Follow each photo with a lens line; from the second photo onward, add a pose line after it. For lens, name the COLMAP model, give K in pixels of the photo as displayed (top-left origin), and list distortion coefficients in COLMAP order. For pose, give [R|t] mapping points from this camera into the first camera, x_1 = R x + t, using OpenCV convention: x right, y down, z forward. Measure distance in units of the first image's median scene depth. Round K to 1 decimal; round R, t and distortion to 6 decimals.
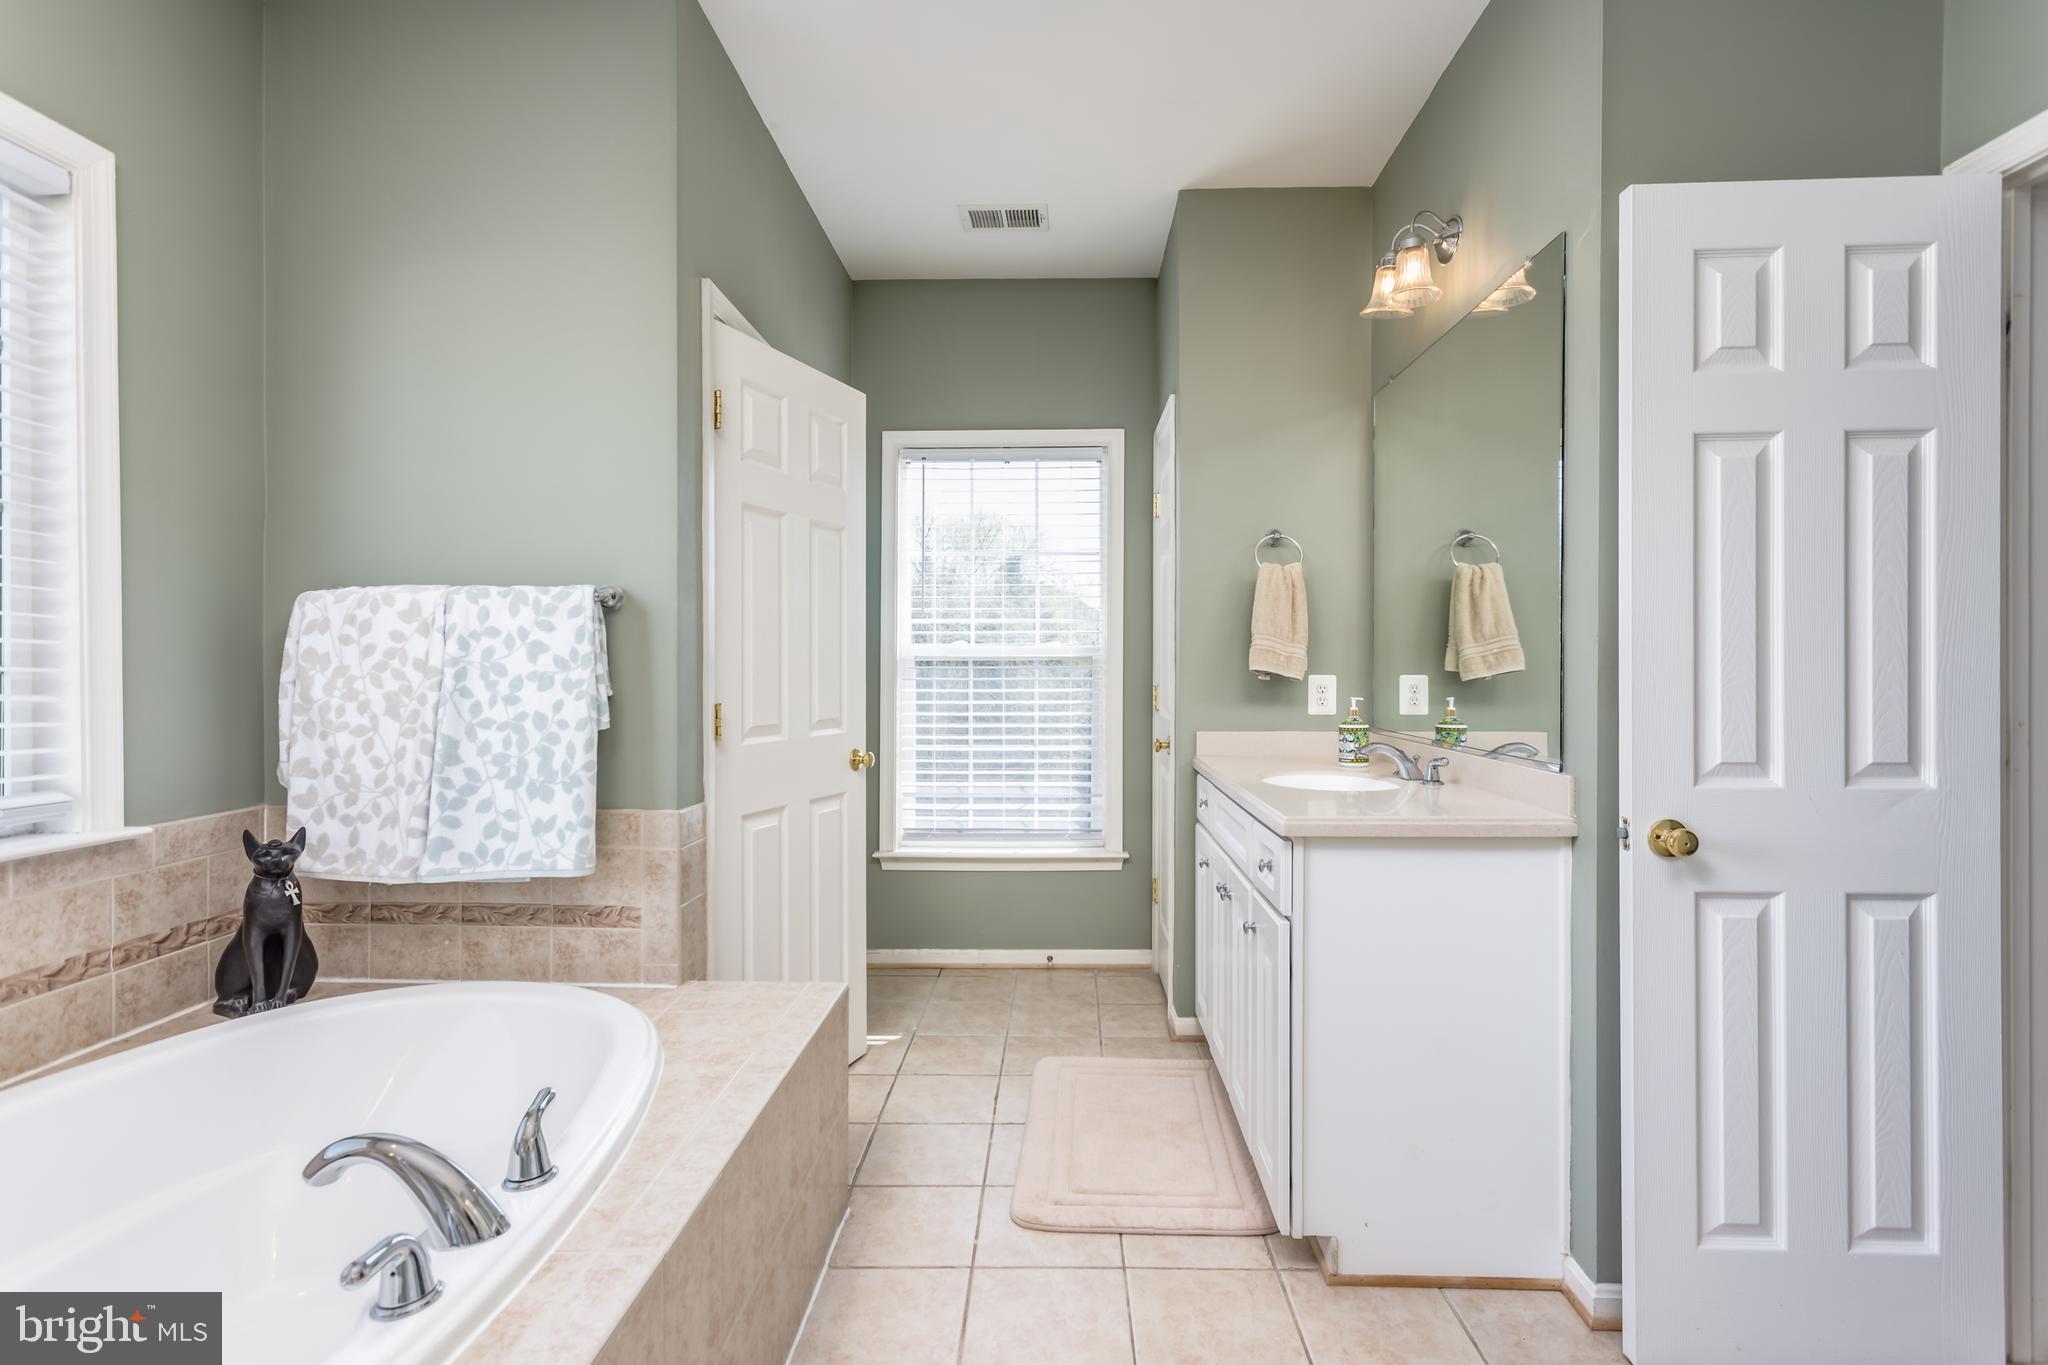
lens RADIAL K [[974.1, 0, 1026.2], [0, 974.1, 694.9], [0, 0, 1]] dist [-0.000118, 0.001565]
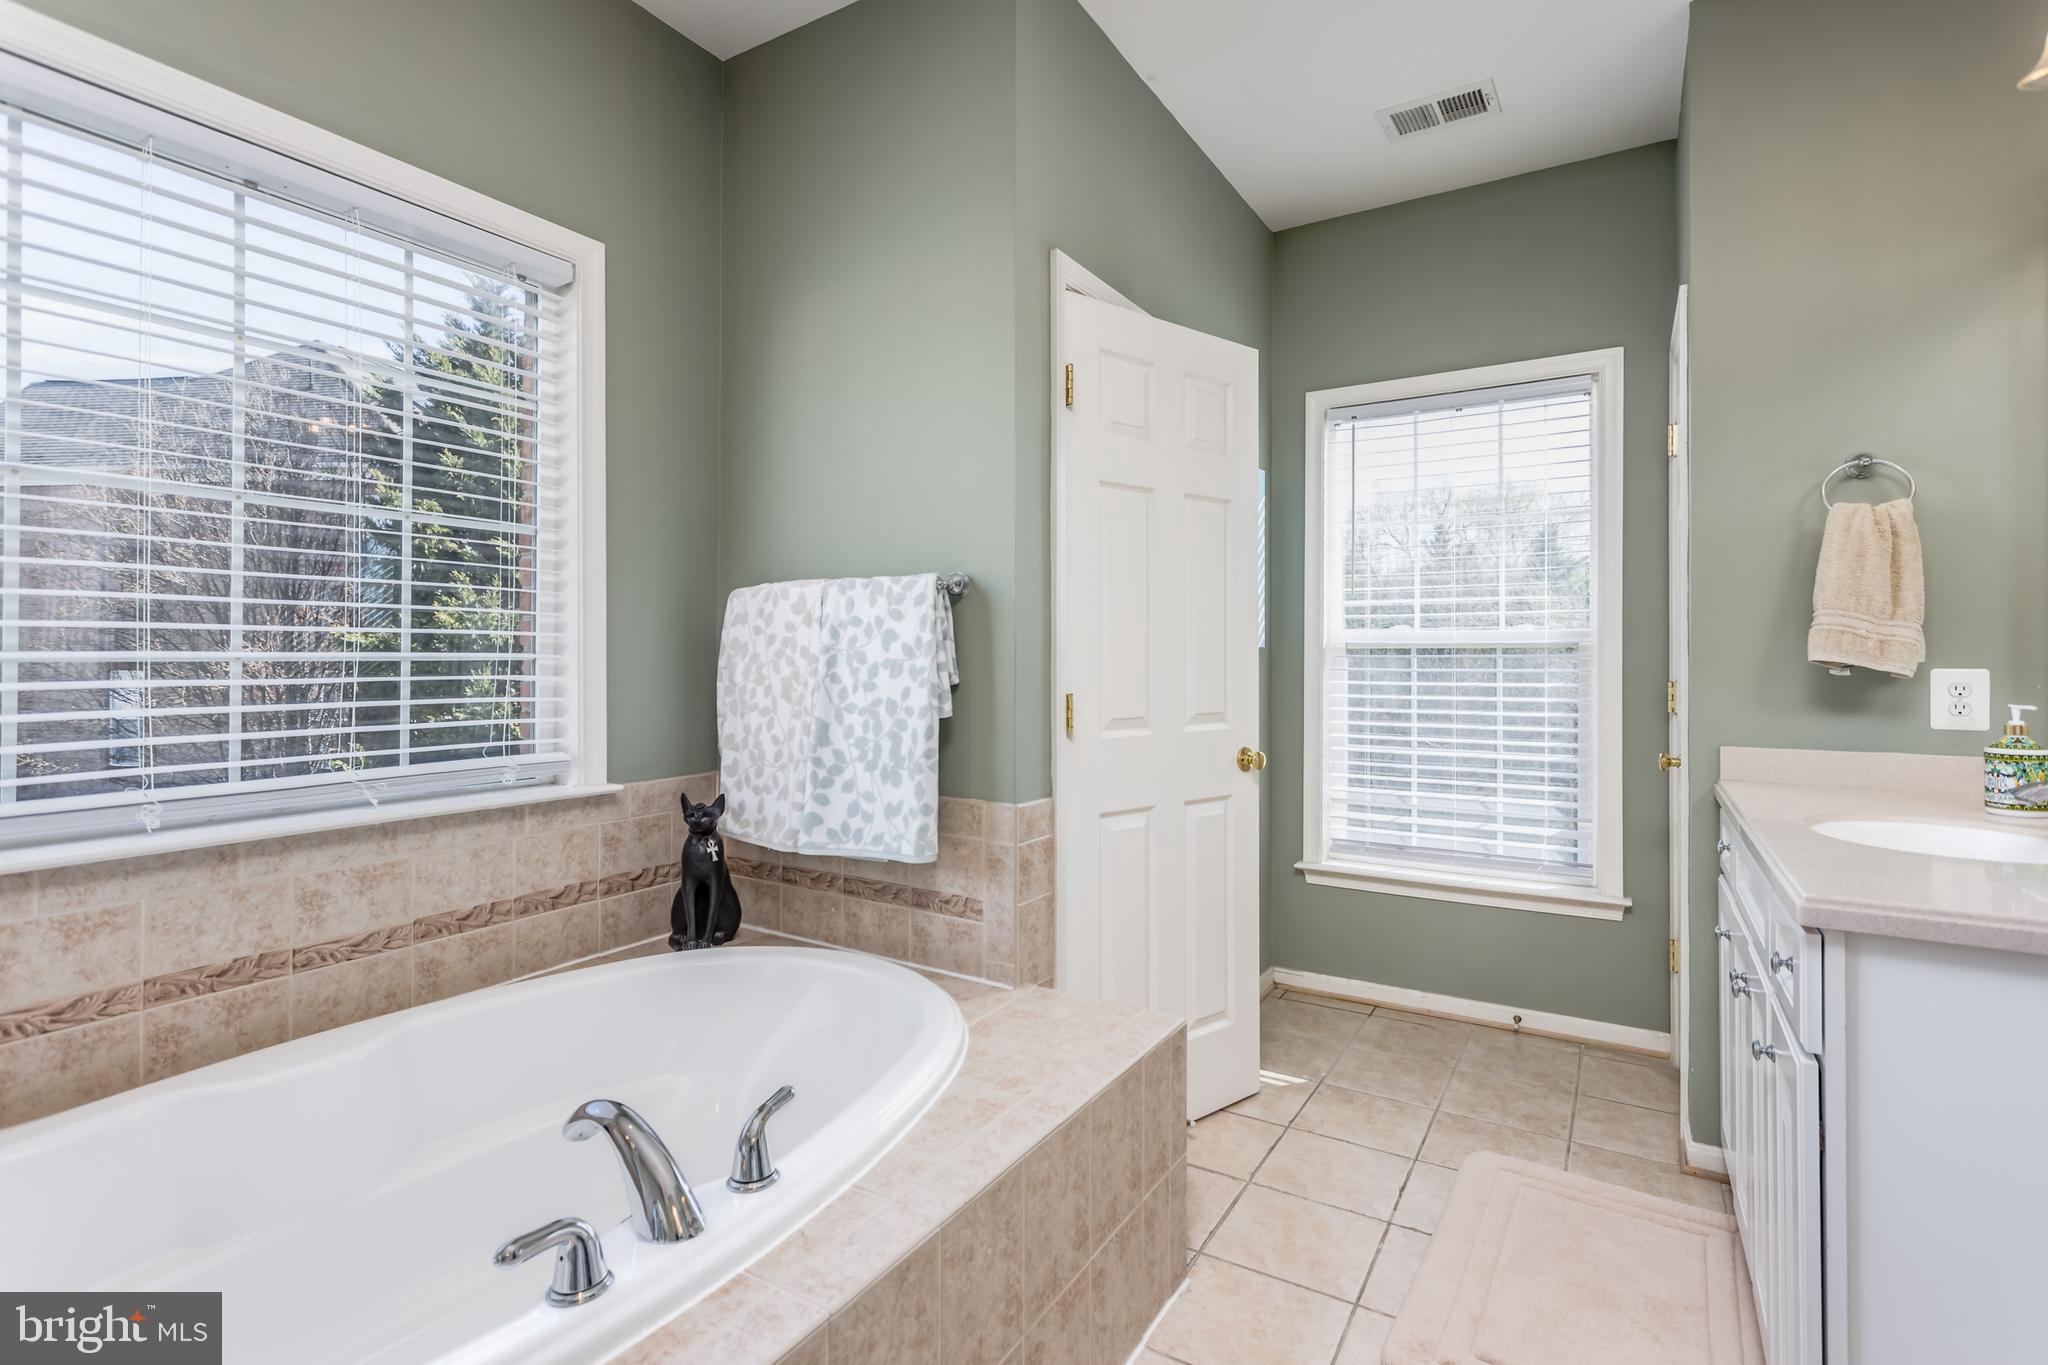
lens RADIAL K [[966.9, 0, 1016.1], [0, 966.9, 662.3], [0, 0, 1]] dist [-0.002550, 0.006729]
pose [[0.862910, 0.005170, -0.505331, 0.122073], [-0.016210, 0.999716, -0.017453, -0.004673], [0.505098, 0.023252, 0.862749, 0.173389]]
